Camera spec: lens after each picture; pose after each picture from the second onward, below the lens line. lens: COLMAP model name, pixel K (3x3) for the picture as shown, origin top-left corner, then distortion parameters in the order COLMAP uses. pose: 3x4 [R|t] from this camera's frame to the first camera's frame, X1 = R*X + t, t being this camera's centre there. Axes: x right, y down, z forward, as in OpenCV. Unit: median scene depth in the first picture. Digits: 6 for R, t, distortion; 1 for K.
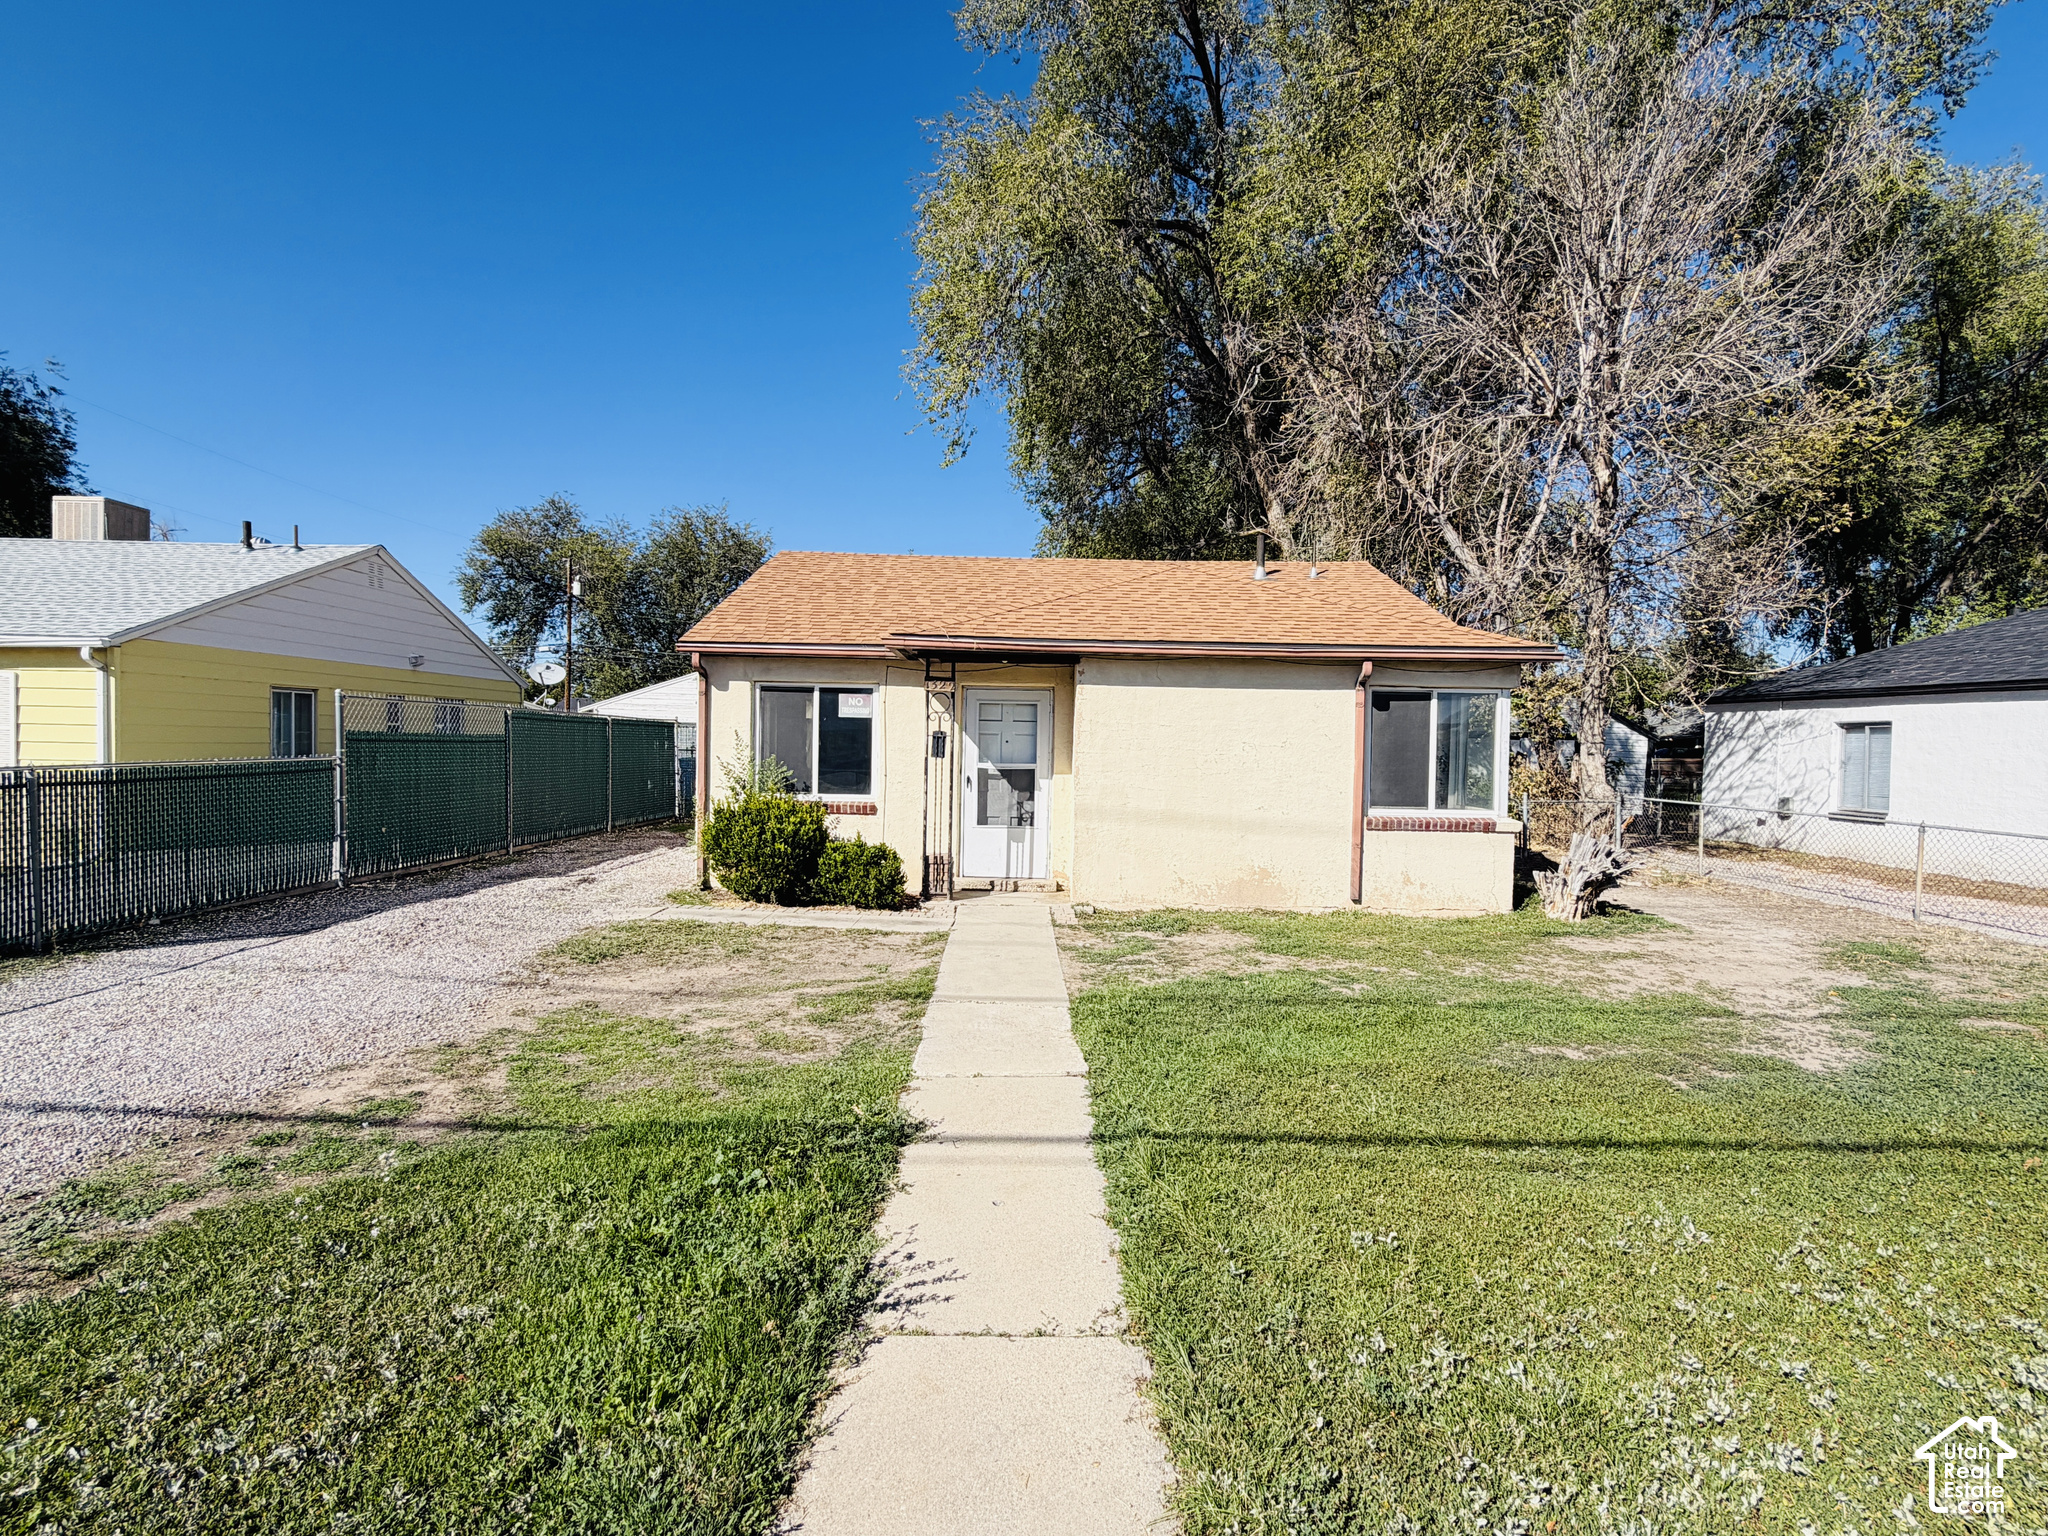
lens RADIAL K [[973.8, 0, 1022.6], [0, 973.8, 769.8], [0, 0, 1]] dist [0.020451, 0.000077]
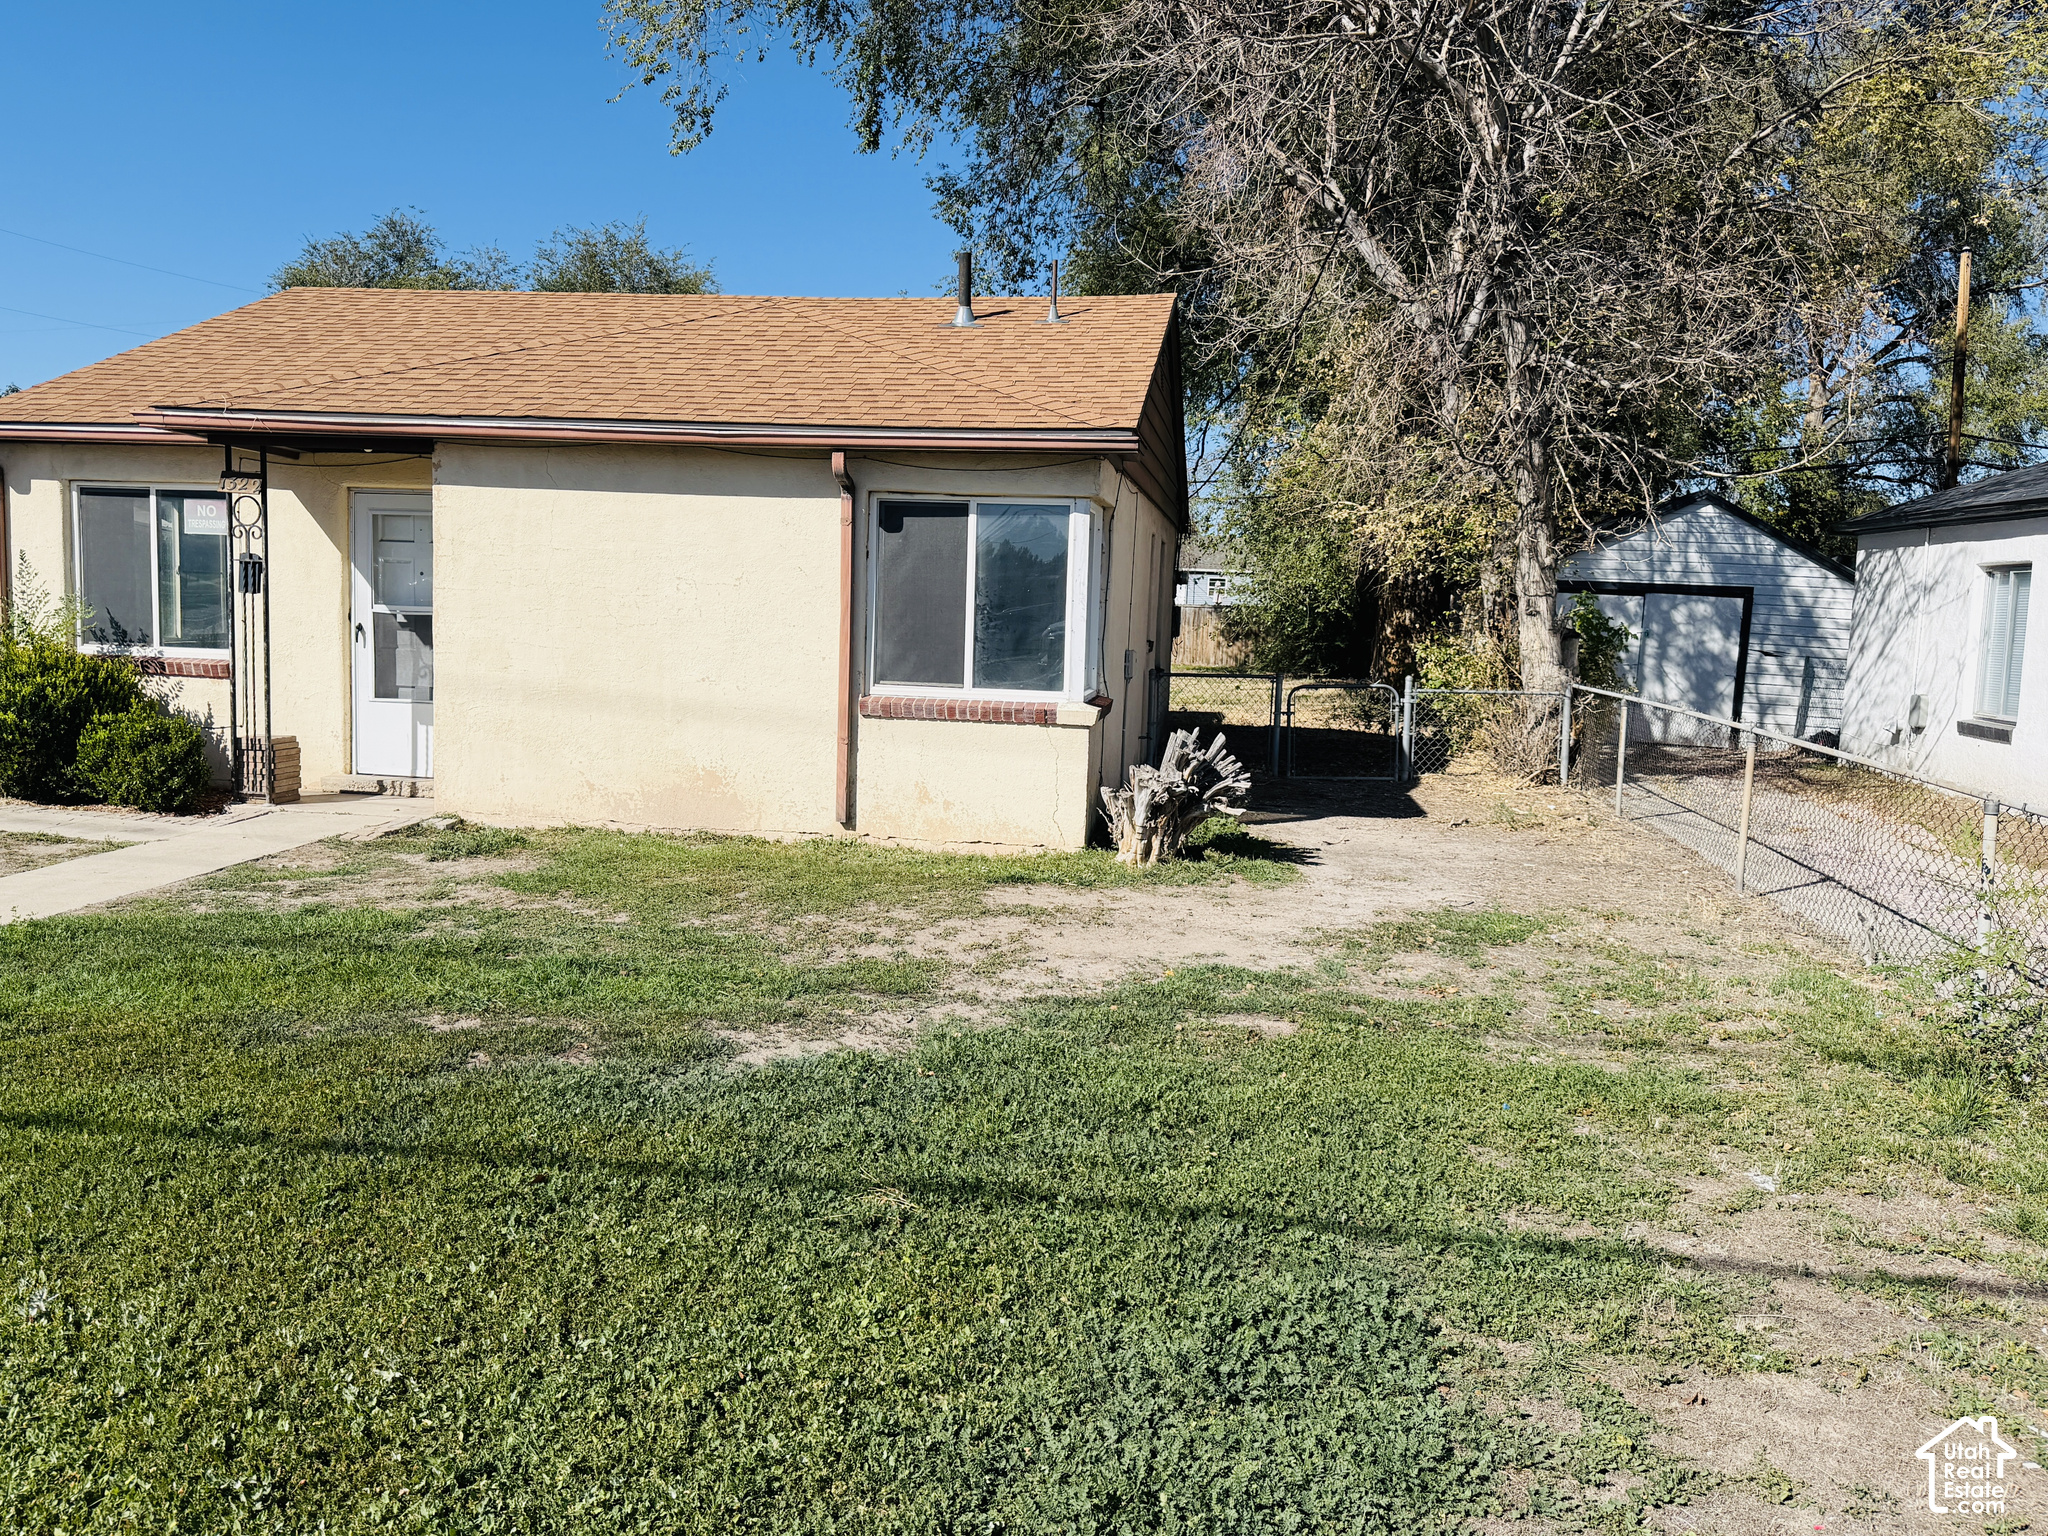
lens RADIAL K [[1517.0, 0, 1028.4], [0, 1517.0, 771.1], [0, 0, 1]] dist [-0.015768, -0.011164]
pose [[0.993172, 0.031117, -0.112432, 0.570250], [-0.021595, 0.996152, 0.084944, 0.009822], [0.114643, -0.081936, 0.990022, 0.015841]]
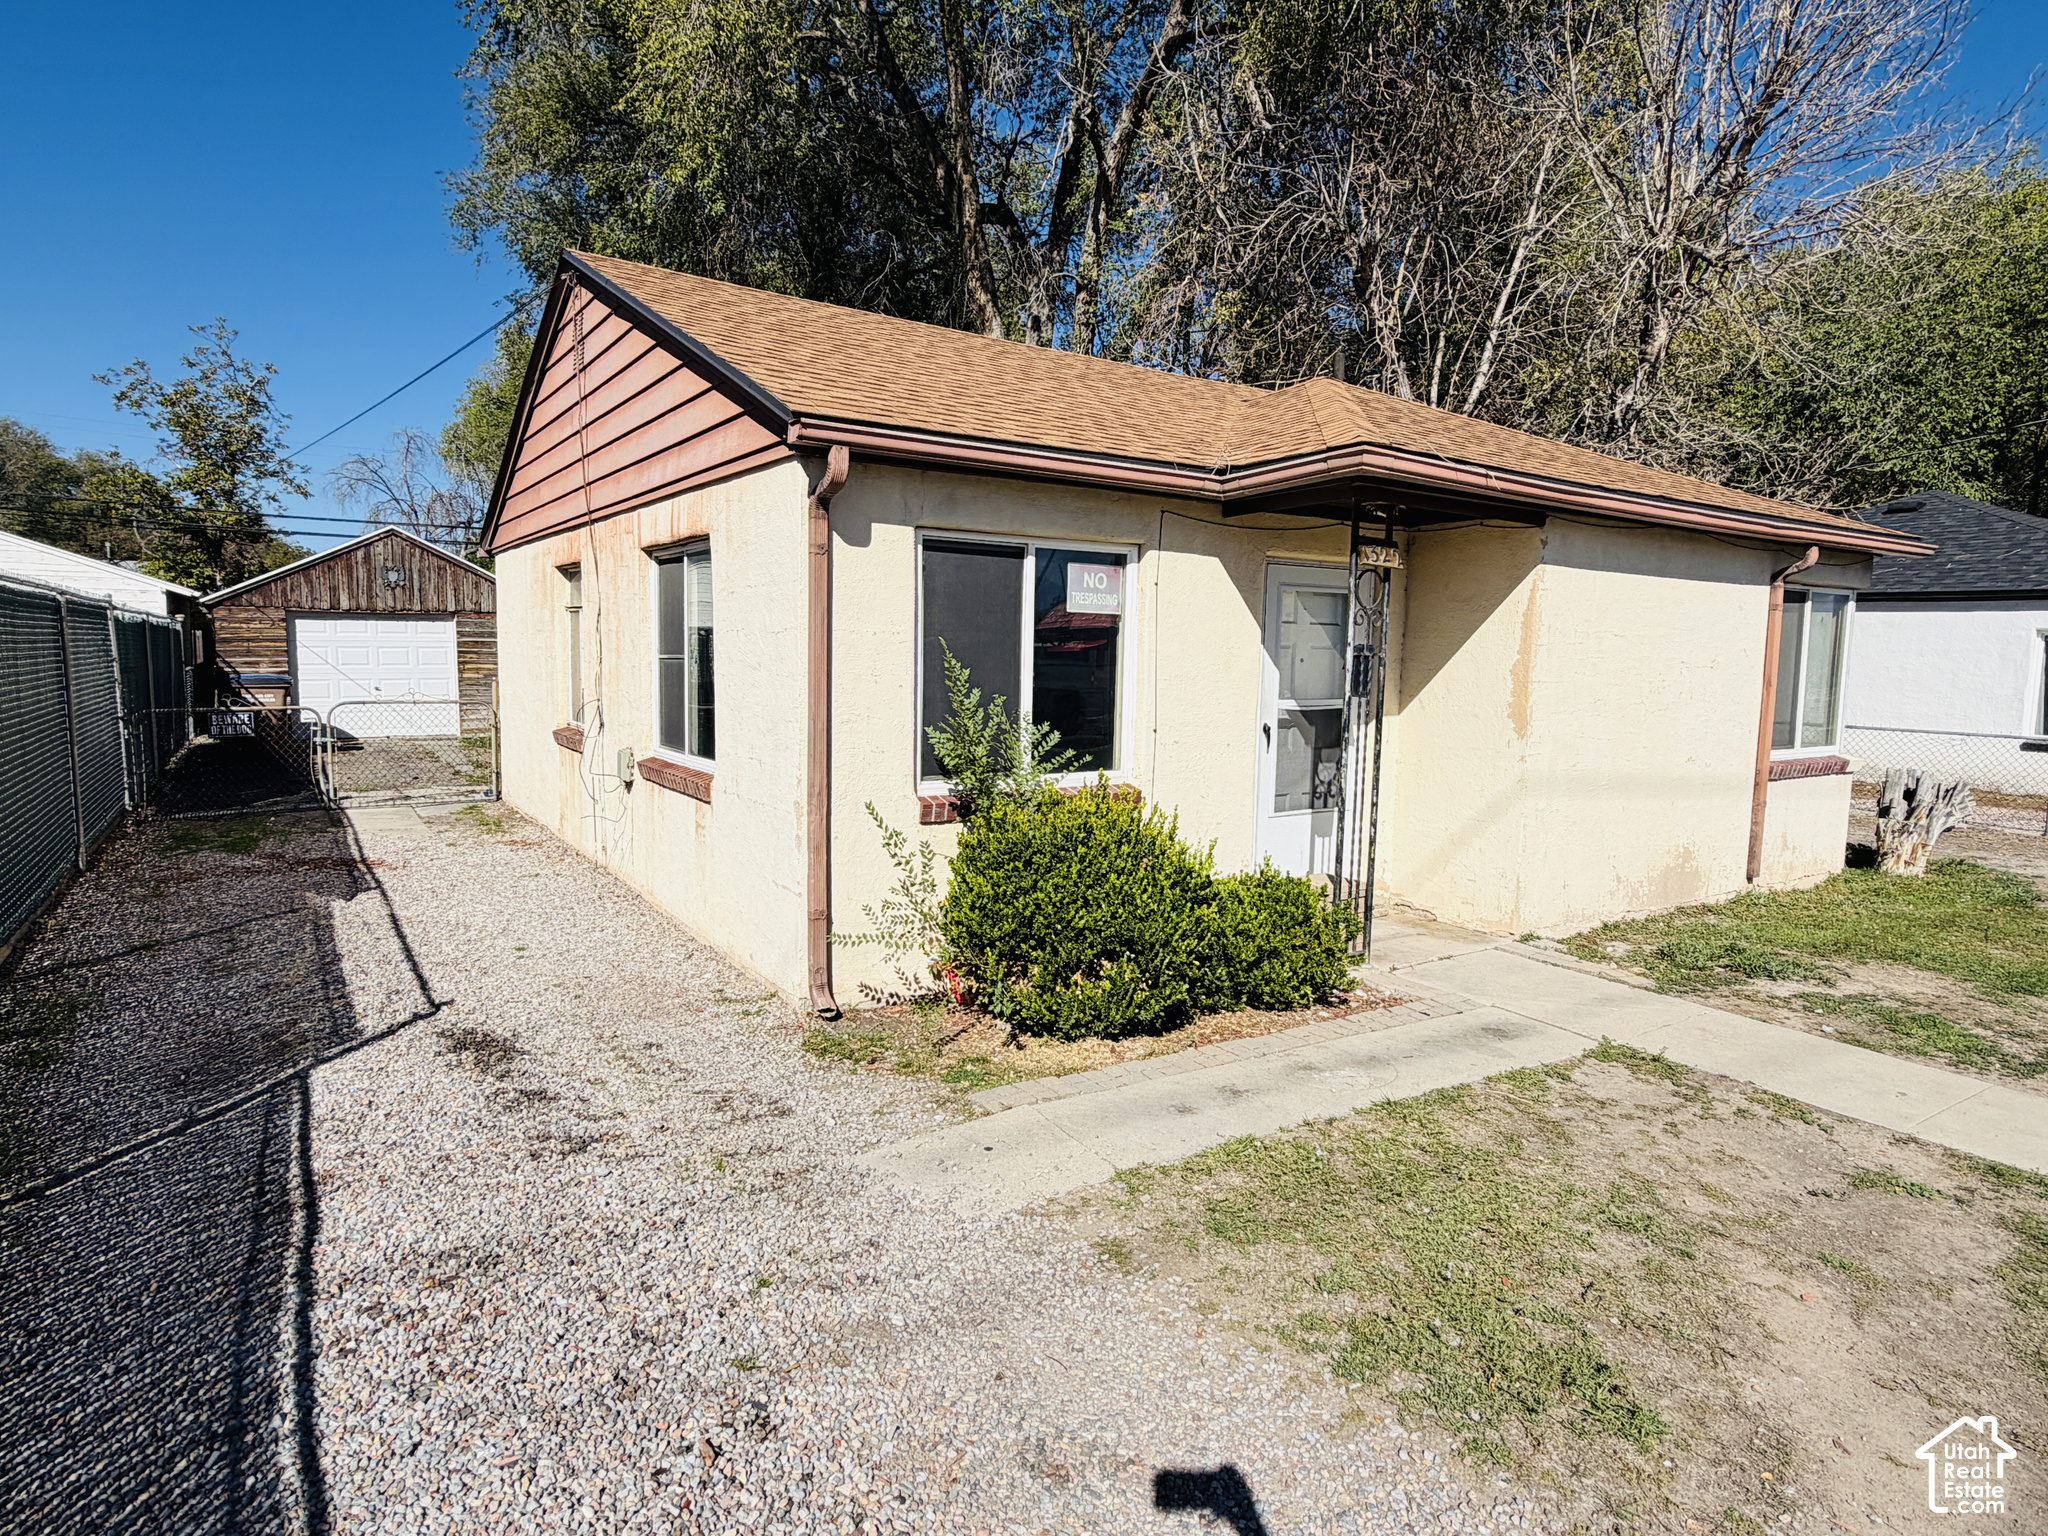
lens RADIAL K [[1150.0, 0, 1024.5], [0, 1150.0, 765.1], [0, 0, 1]] dist [0.007576, 0.000562]
pose [[0.826440, -0.059820, 0.559837, -0.577117], [0.012445, 0.996038, 0.088058, -0.032532], [-0.562887, -0.065808, 0.823910, 0.598504]]
